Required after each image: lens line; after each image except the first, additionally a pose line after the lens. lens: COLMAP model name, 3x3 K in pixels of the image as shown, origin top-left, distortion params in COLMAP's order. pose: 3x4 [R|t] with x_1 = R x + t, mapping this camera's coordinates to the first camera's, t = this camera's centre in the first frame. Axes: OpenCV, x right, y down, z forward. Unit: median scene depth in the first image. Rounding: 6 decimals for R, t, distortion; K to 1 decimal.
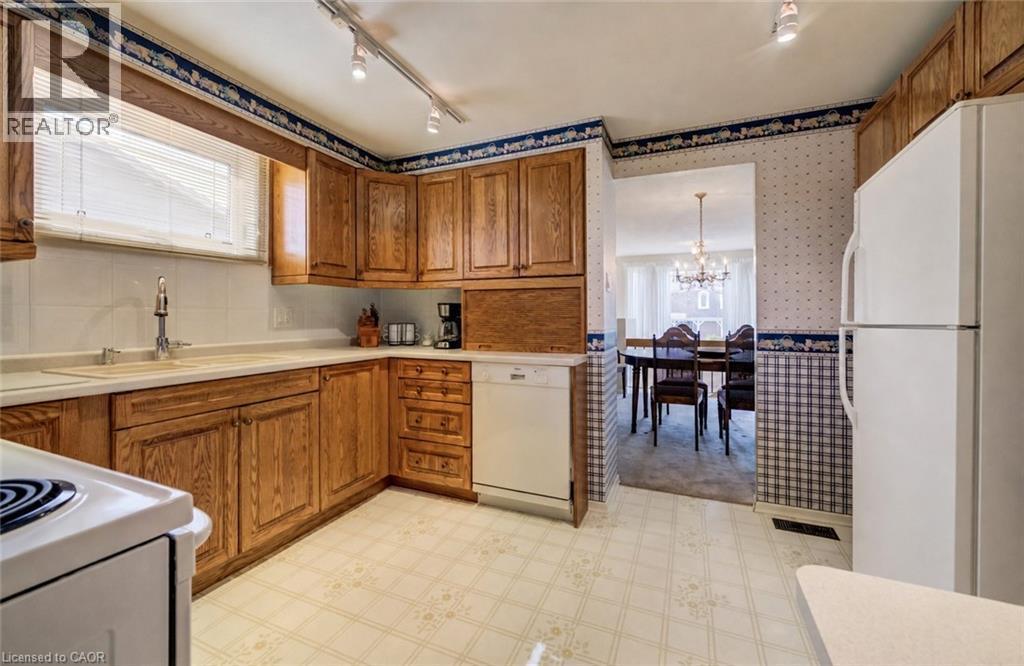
lens RADIAL K [[408.2, 0, 515.4], [0, 408.2, 314.0], [0, 0, 1]] dist [-0.001086, 0.000187]
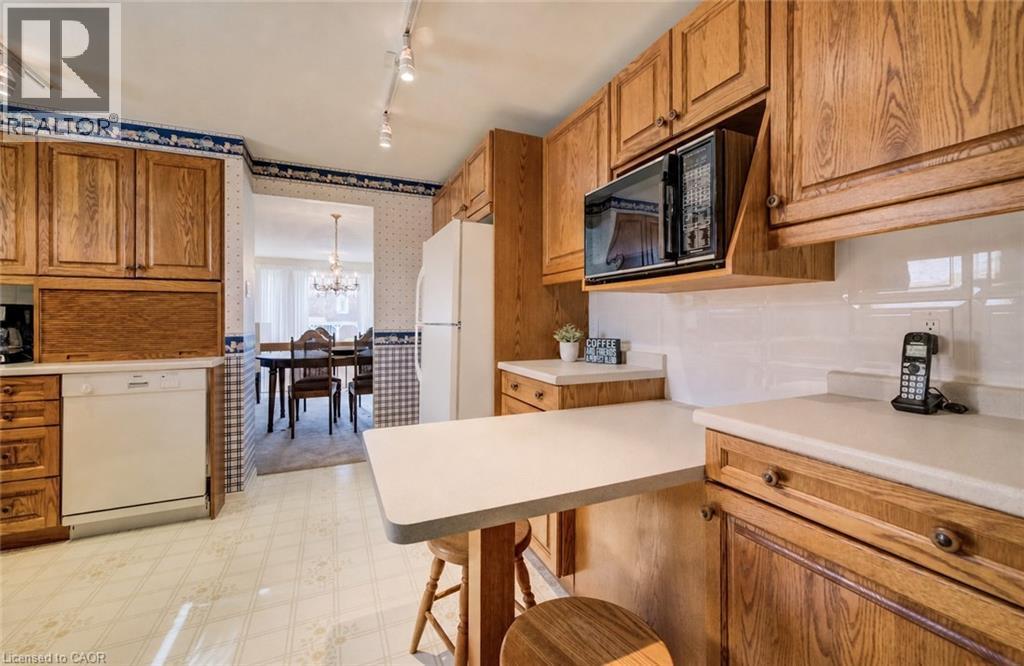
lens RADIAL K [[408.2, 0, 515.4], [0, 408.2, 314.0], [0, 0, 1]] dist [-0.001086, 0.000187]
pose [[0.673438, 0.008837, 0.739191, -0.094405], [-0.001429, 0.999942, -0.010653, -0.000990], [-0.739242, 0.006118, 0.673412, -0.256112]]
